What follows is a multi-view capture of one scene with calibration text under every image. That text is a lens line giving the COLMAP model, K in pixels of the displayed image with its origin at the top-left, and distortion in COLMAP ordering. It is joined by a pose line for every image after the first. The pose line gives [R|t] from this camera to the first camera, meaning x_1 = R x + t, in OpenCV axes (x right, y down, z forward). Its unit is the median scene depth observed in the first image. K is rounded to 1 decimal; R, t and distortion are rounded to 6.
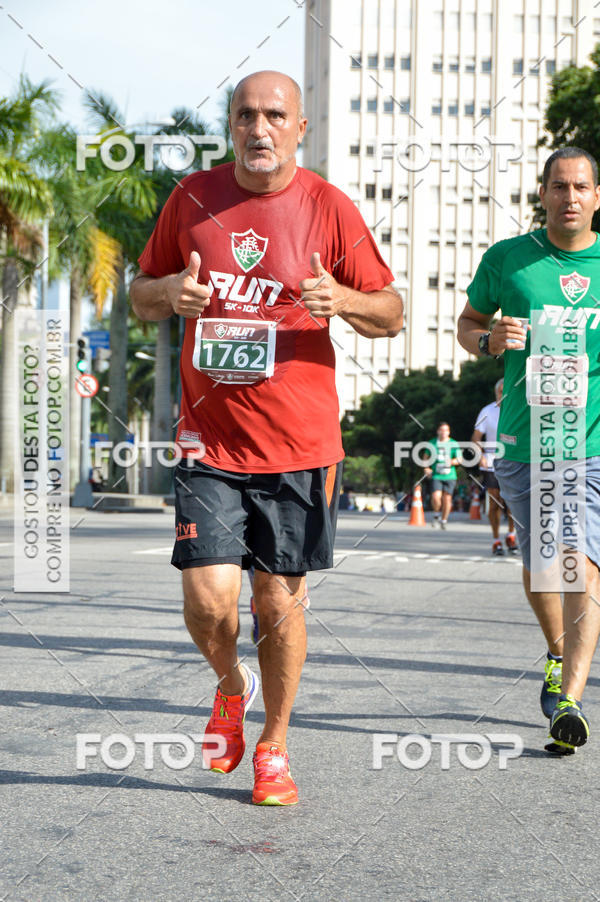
lens RADIAL K [[6343.5, 0, 400.5], [0, 6343.5, 428.4], [0, 0, 1]] dist [1.445671, 0.000000]
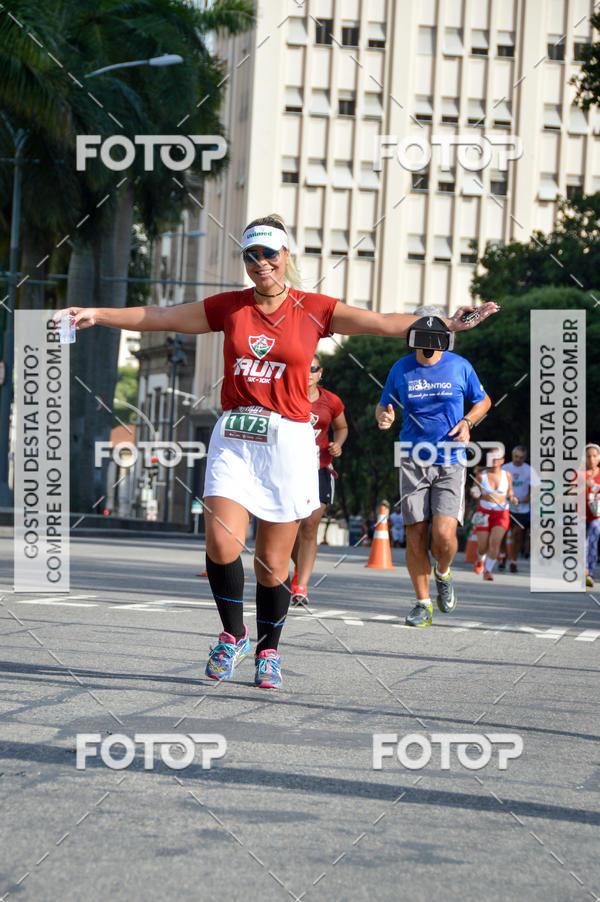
lens RADIAL K [[6343.5, 0, 405.5], [0, 6343.5, 386.9], [0, 0, 1]] dist [1.445671, 0.000000]
pose [[0.999237, 0.034574, 0.018172, -0.006822], [-0.034652, 0.999391, 0.003993, -0.005211], [-0.018023, -0.004619, 0.999827, 0.371519]]
